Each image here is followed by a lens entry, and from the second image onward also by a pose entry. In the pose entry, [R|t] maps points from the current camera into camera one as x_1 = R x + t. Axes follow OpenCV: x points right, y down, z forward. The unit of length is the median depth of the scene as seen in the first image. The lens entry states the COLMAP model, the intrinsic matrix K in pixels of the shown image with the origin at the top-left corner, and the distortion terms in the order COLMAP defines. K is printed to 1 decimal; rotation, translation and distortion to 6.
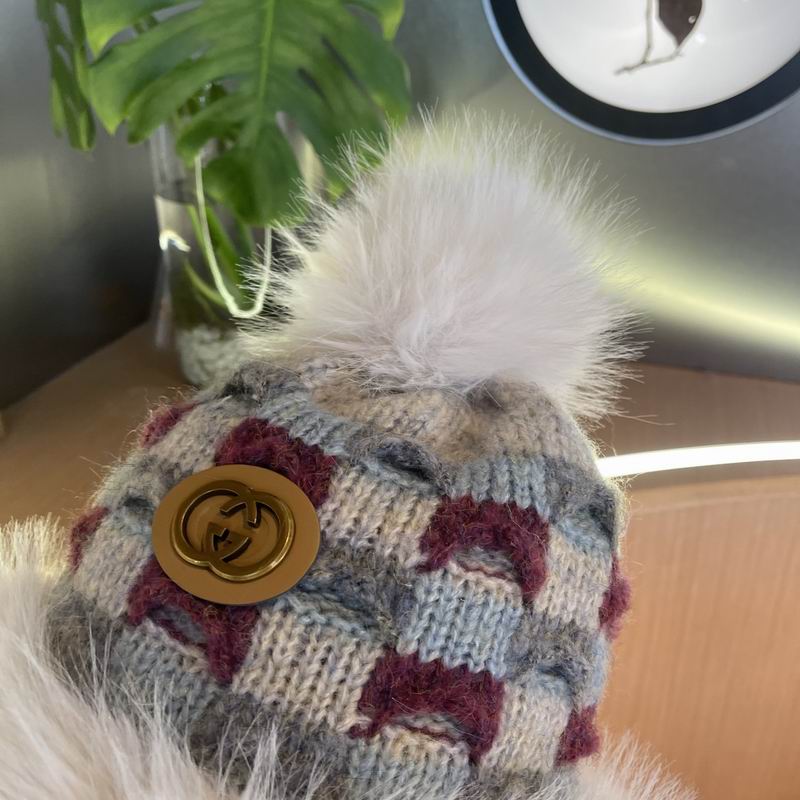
lens RADIAL K [[805.4, 0, 390.7], [0, 805.4, 399.5], [0, 0, 1]] dist [0.008199, 0.001445]
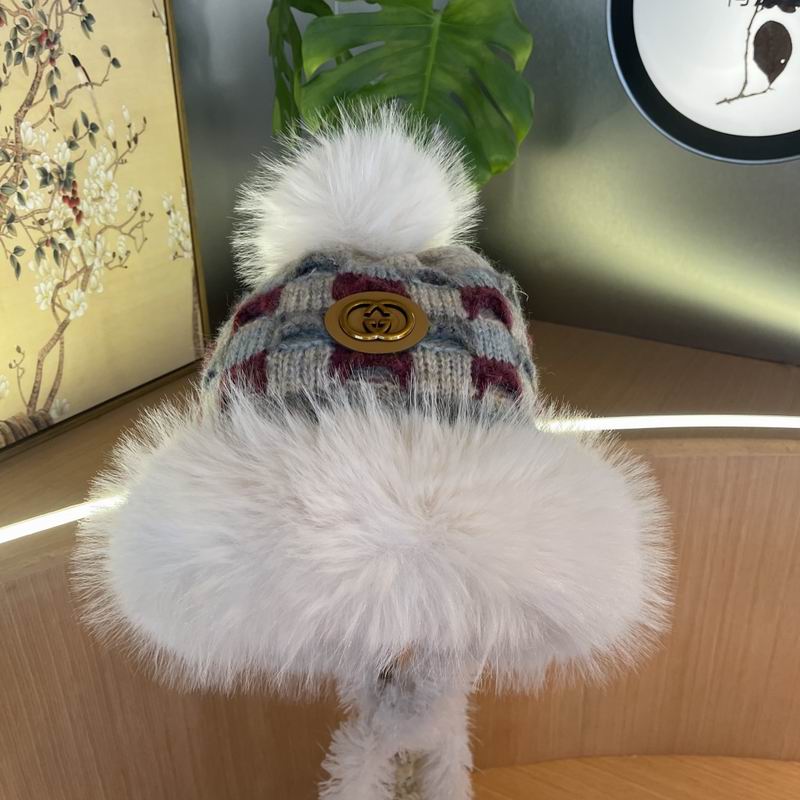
lens RADIAL K [[792.5, 0, 400.8], [0, 792.5, 403.8], [0, 0, 1]] dist [0.023644, -0.020125]
pose [[0.978405, 0.091816, -0.185184, 0.087535], [-0.099628, 0.994467, -0.033314, 0.142963], [0.181100, 0.051044, 0.982139, -0.259901]]
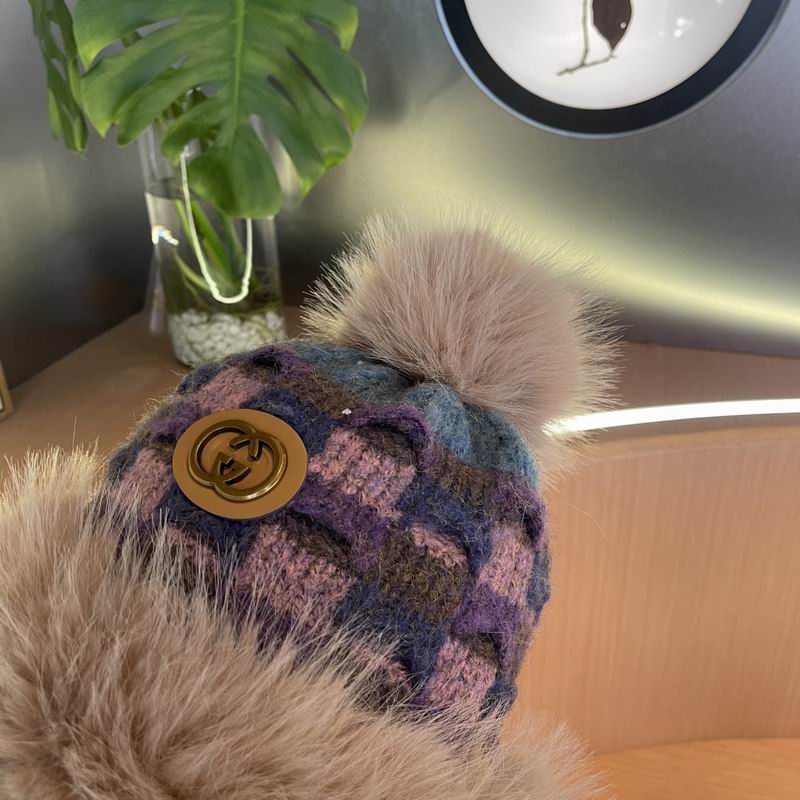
lens RADIAL K [[793.6, 0, 400.0], [0, 793.6, 400.0], [0, 0, 1]] dist [0.029117, -0.030766]
pose [[0.999745, -0.020228, 0.010019, 0.045852], [0.020176, 0.999782, 0.005300, 0.037311], [-0.010124, -0.005097, 0.999936, -0.108873]]
